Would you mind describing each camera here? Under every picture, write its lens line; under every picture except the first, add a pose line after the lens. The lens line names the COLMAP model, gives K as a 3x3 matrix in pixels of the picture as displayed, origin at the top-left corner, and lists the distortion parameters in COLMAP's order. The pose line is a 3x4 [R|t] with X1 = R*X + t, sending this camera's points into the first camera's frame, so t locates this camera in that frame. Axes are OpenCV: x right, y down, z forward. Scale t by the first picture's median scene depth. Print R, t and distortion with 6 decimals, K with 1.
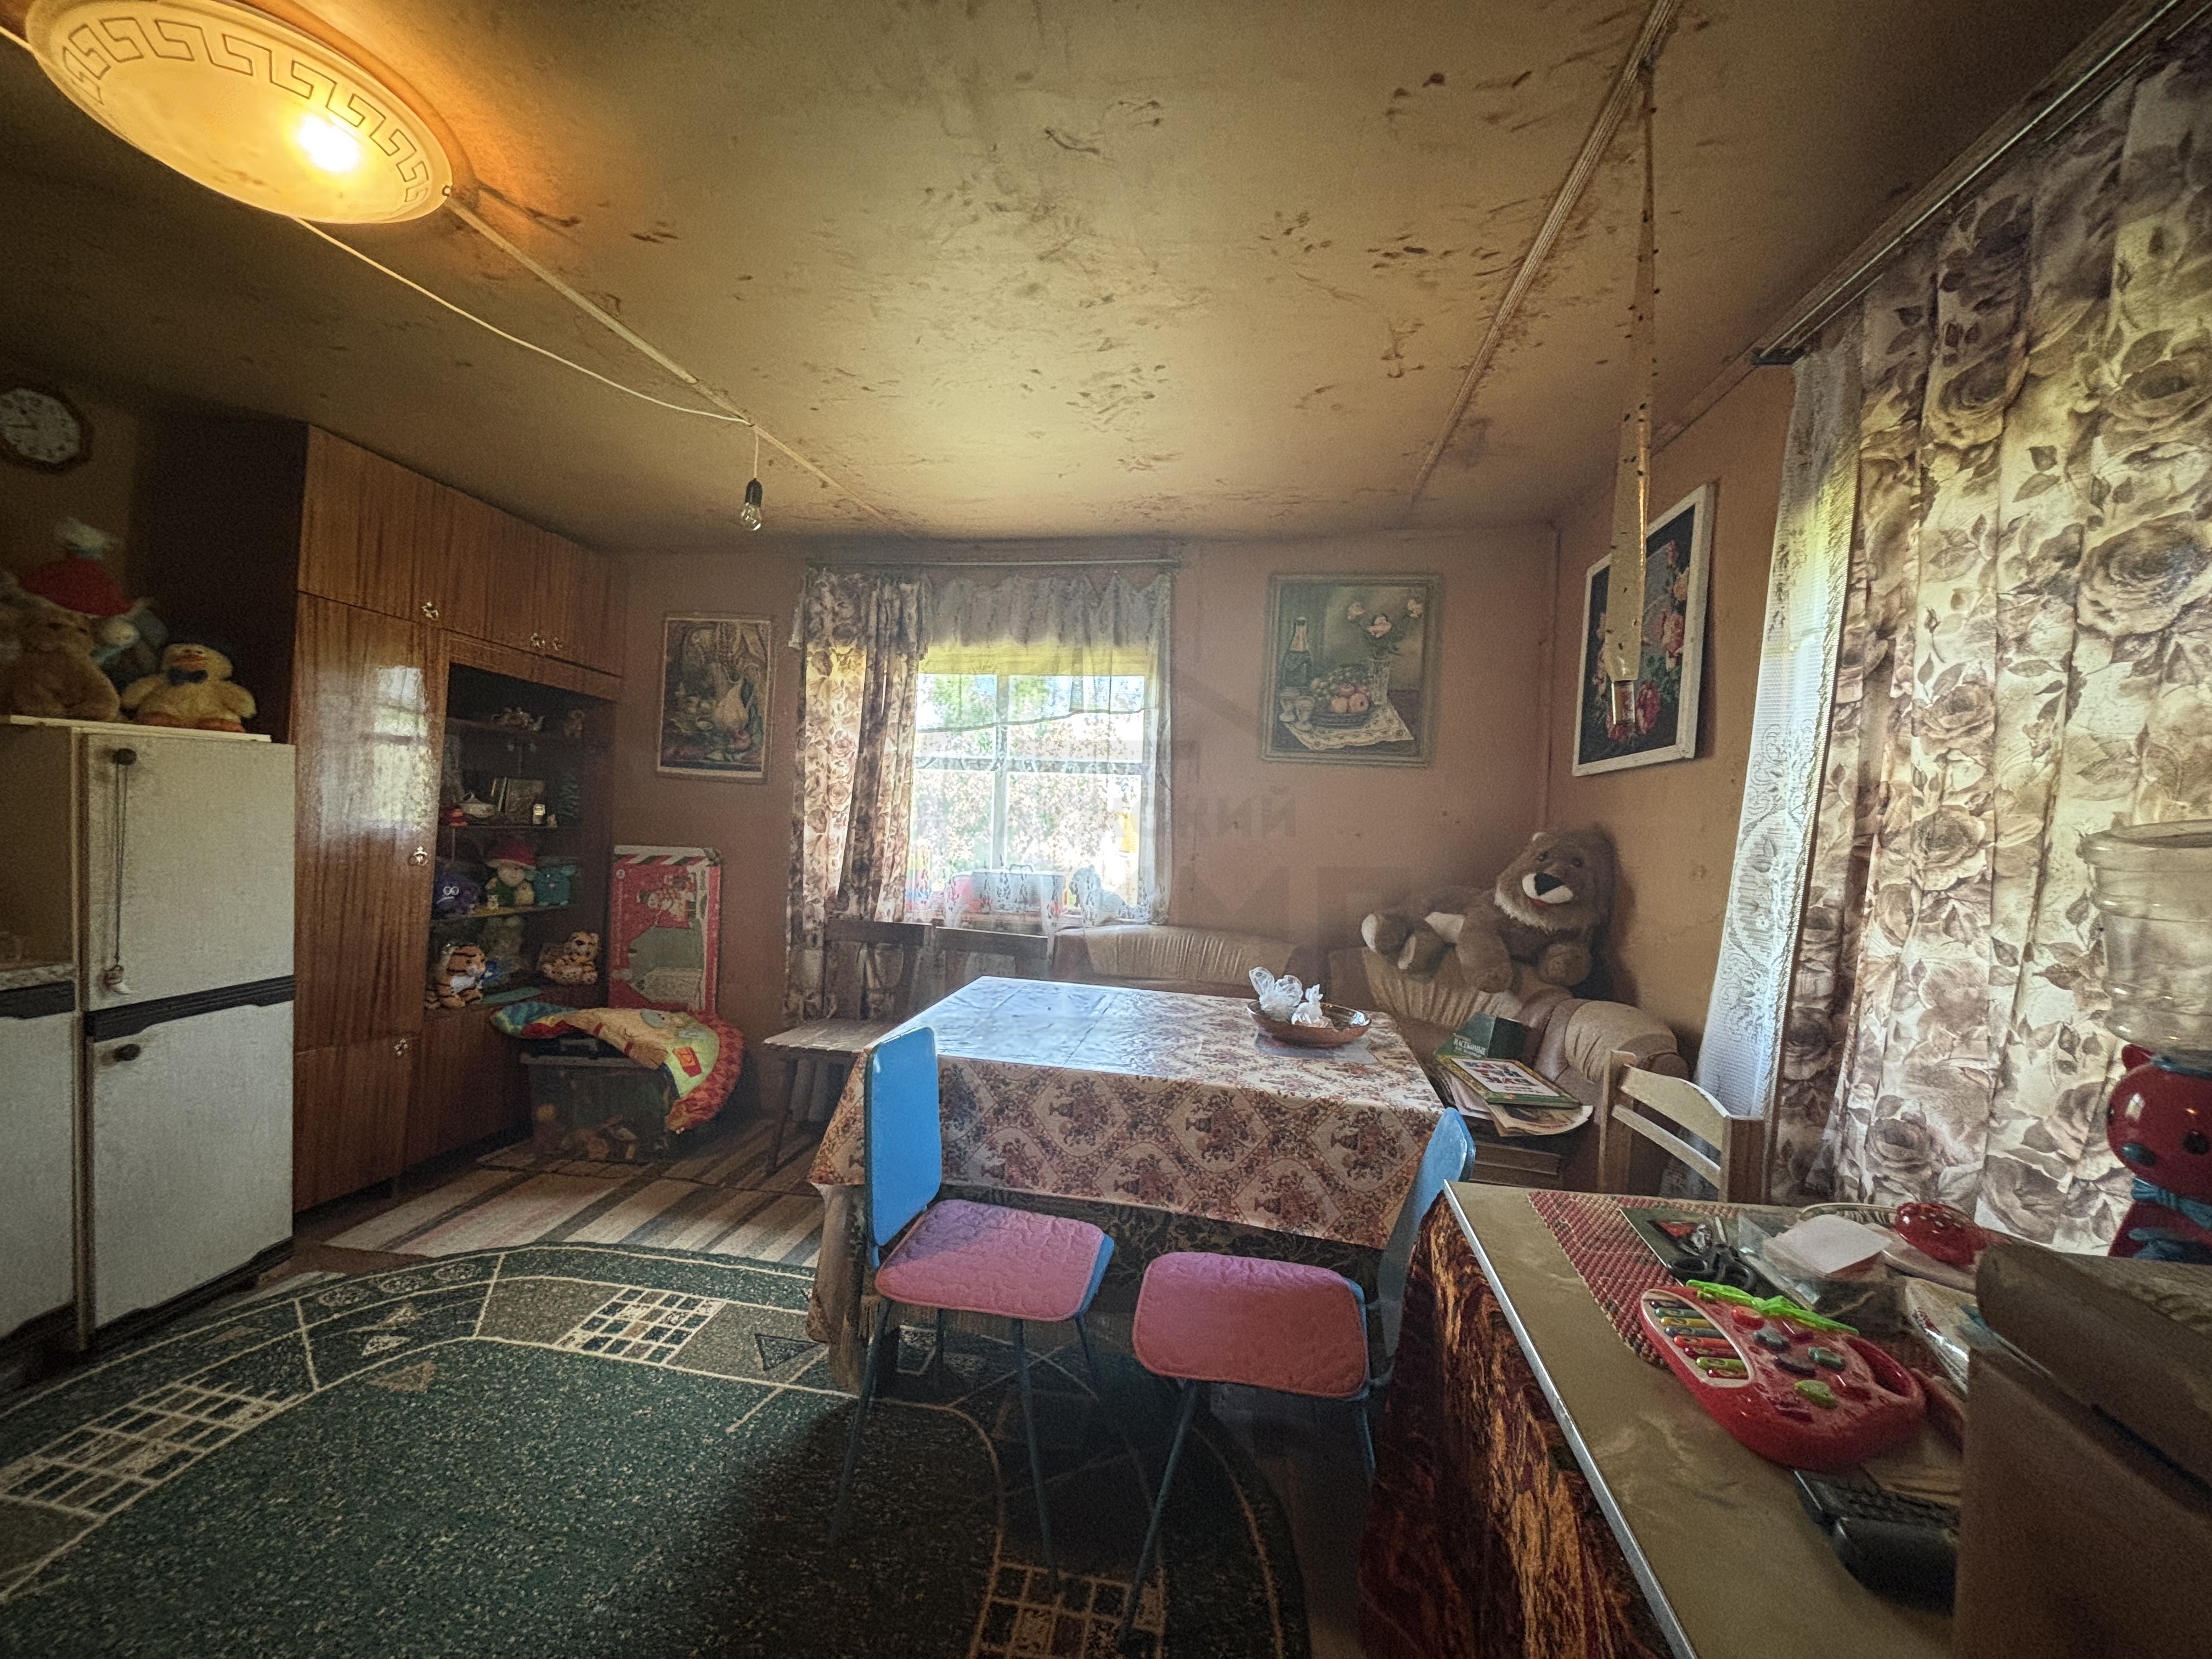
lens RADIAL K [[889.2, 0, 1099.4], [0, 889.2, 826.6], [0, 0, 1]] dist [-0.004055, 0.000459]
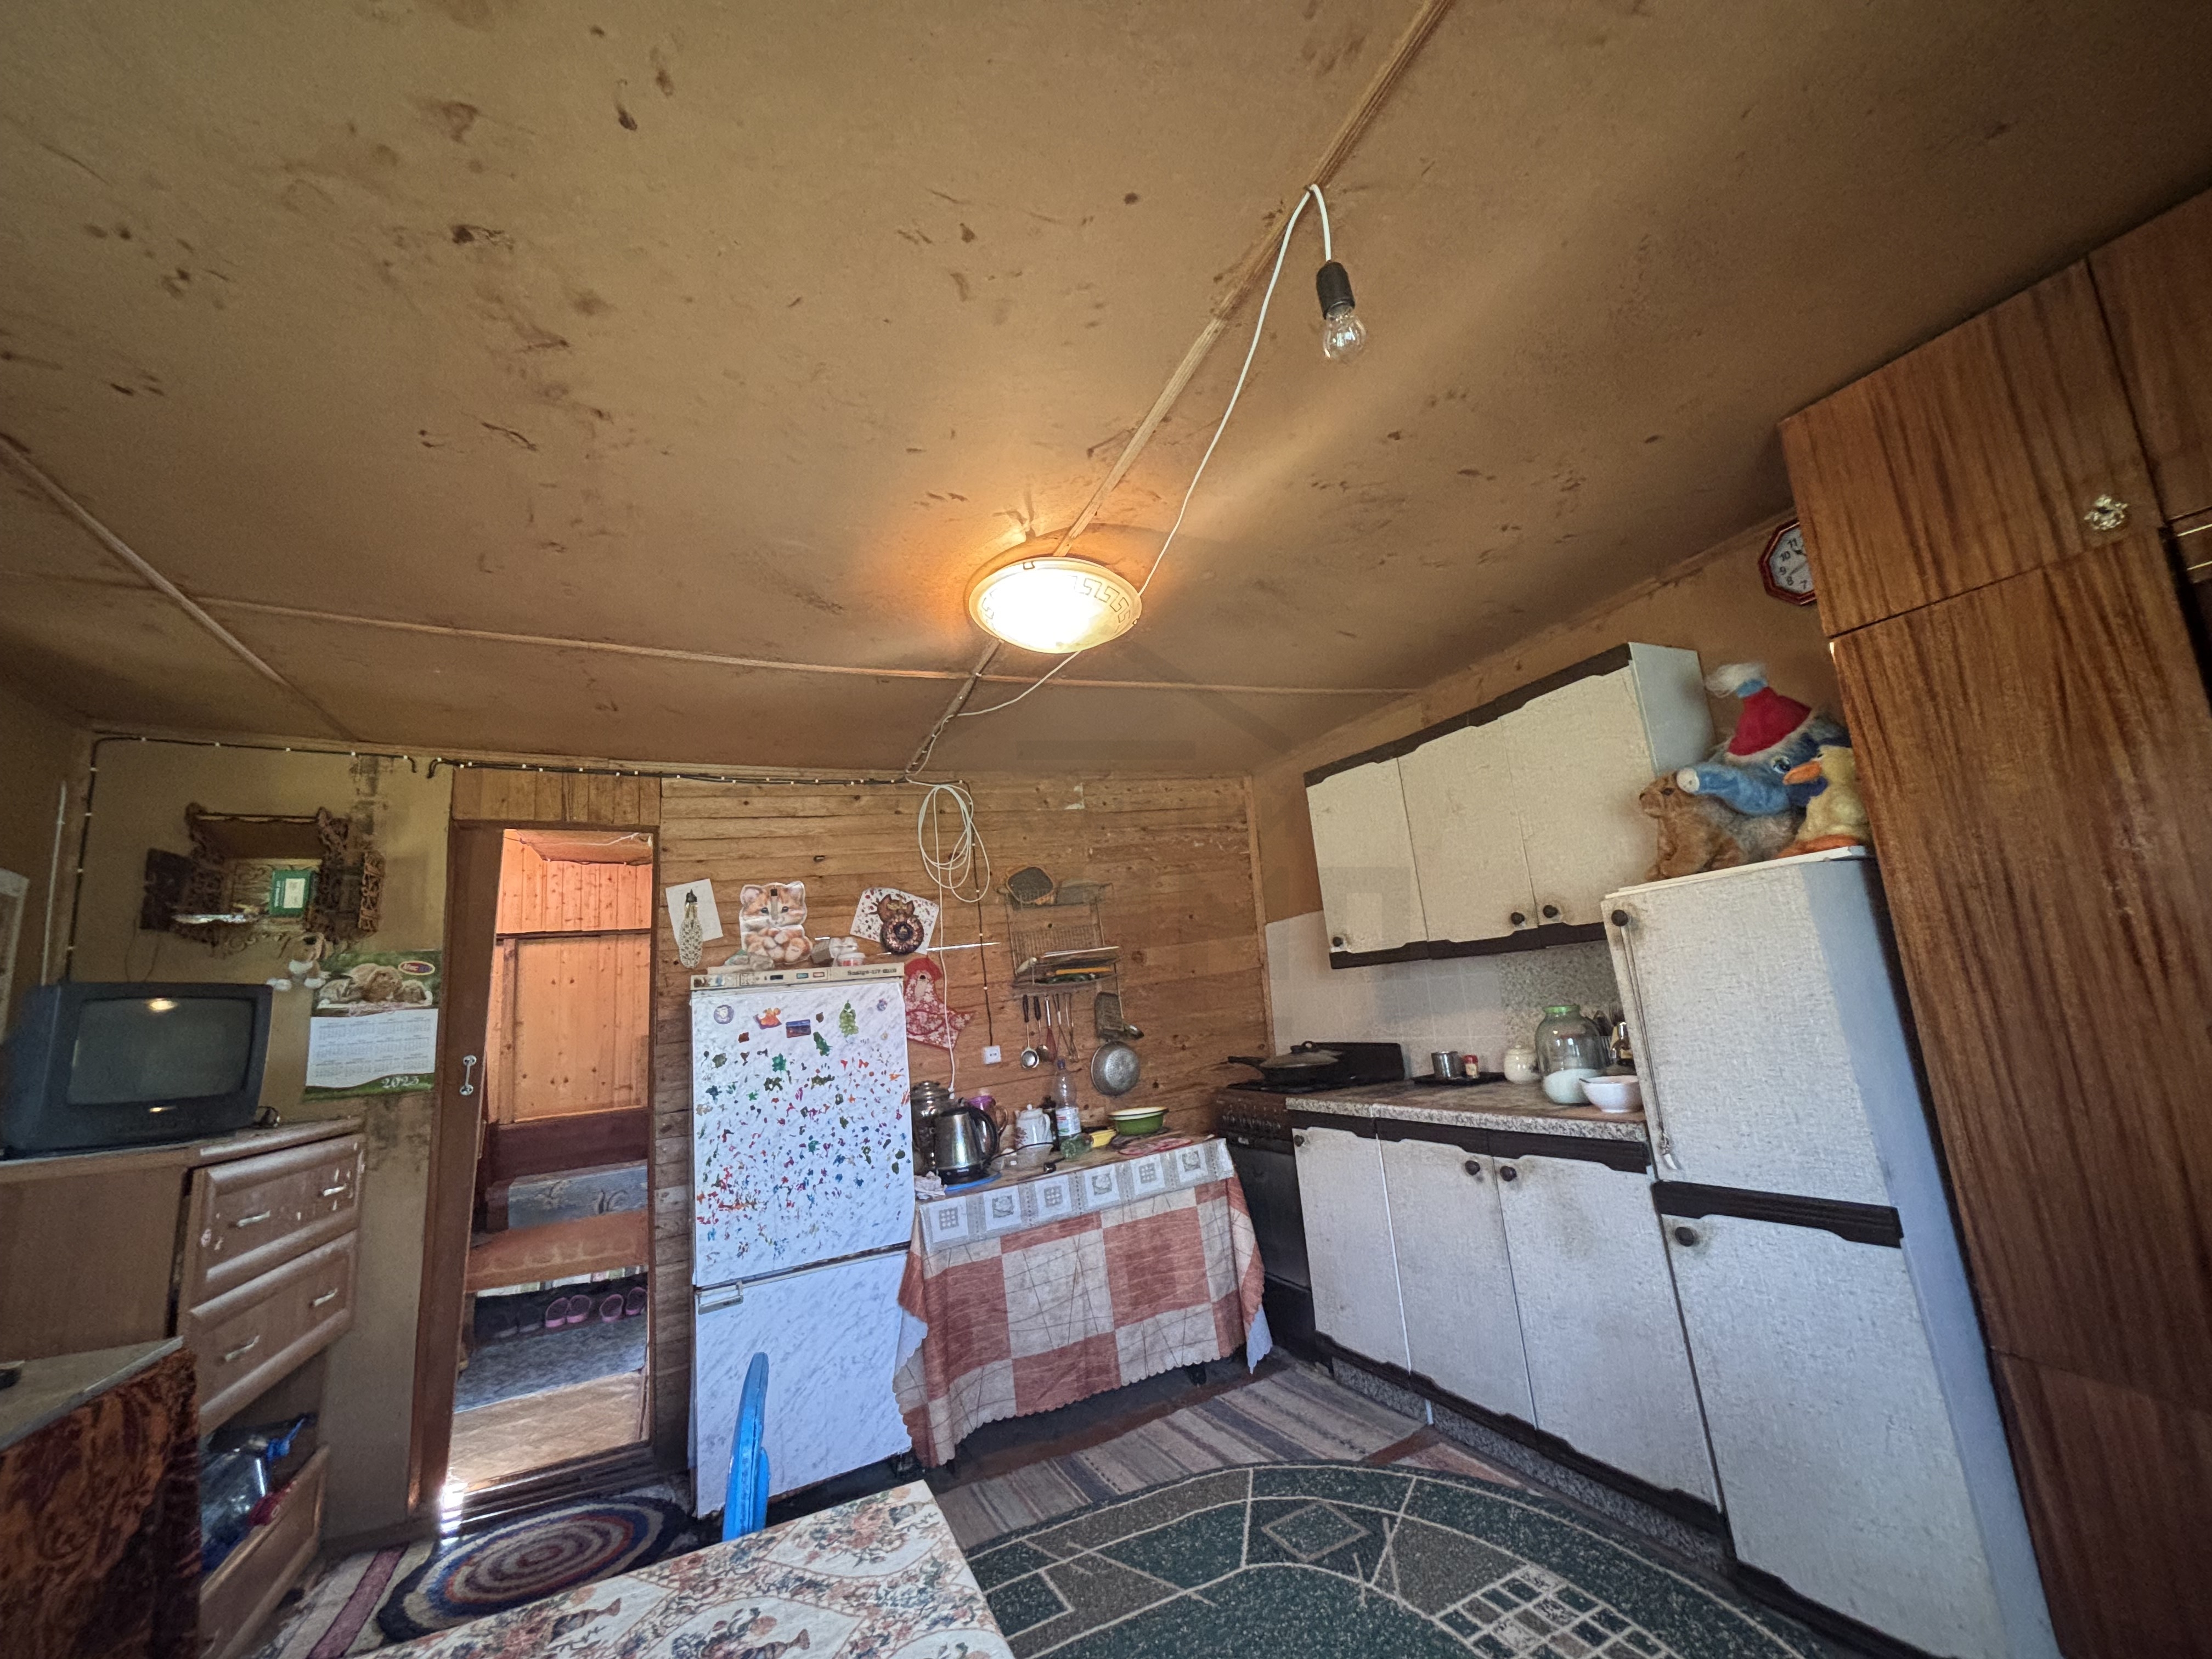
lens RADIAL K [[889.2, 0, 1099.4], [0, 889.2, 826.6], [0, 0, 1]] dist [-0.004055, 0.000459]
pose [[-0.834342, -0.075671, -0.546029, -0.046849], [0.045011, 0.977874, -0.204296, -0.001382], [0.549407, -0.195030, -0.812475, 1.359267]]
